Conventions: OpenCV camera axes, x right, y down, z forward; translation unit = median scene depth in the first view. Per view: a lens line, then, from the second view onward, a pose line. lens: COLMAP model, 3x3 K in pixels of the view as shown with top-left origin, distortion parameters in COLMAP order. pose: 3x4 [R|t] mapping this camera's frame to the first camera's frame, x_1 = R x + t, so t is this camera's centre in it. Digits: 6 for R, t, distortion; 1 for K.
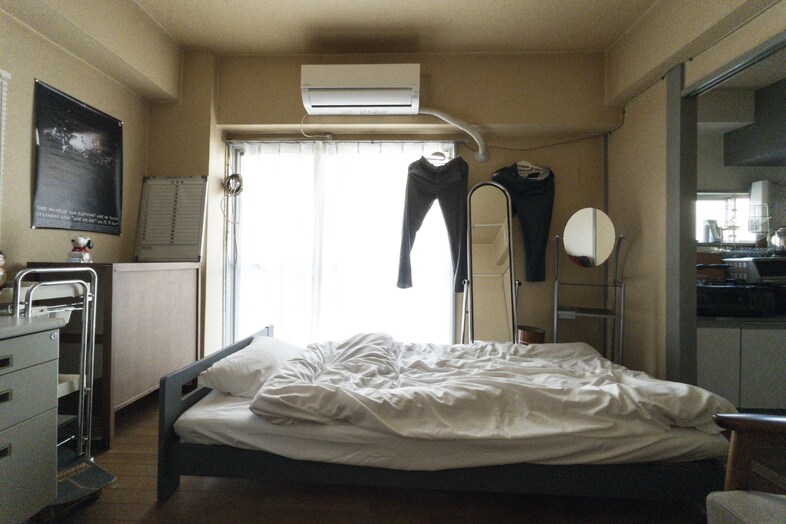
lens RADIAL K [[335.7, 0, 393.6], [0, 335.7, 258.7], [0, 0, 1]] dist [0.000707, -0.000552]
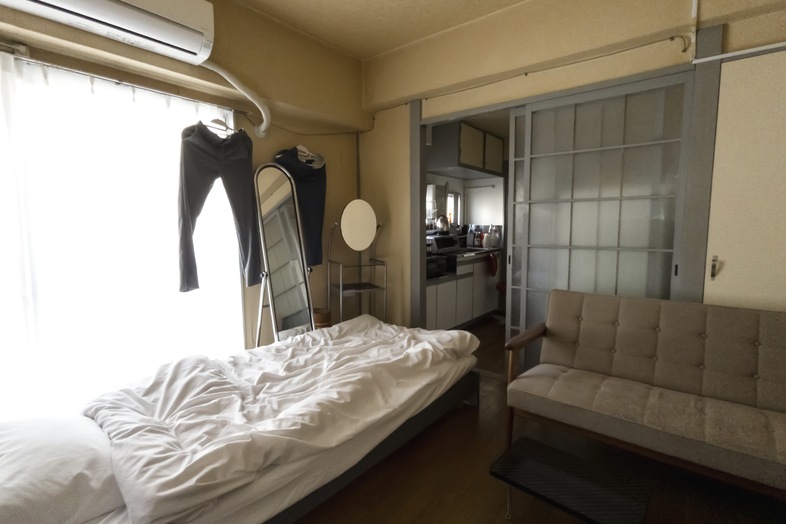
lens RADIAL K [[378.0, 0, 379.5], [0, 378.0, 253.1], [0, 0, 1]] dist [0.003287, 0.002567]
pose [[0.615917, -0.080595, 0.783678, -0.477676], [0.004956, 0.995130, 0.098446, -0.107951], [-0.787795, -0.056751, 0.613317, 0.146823]]
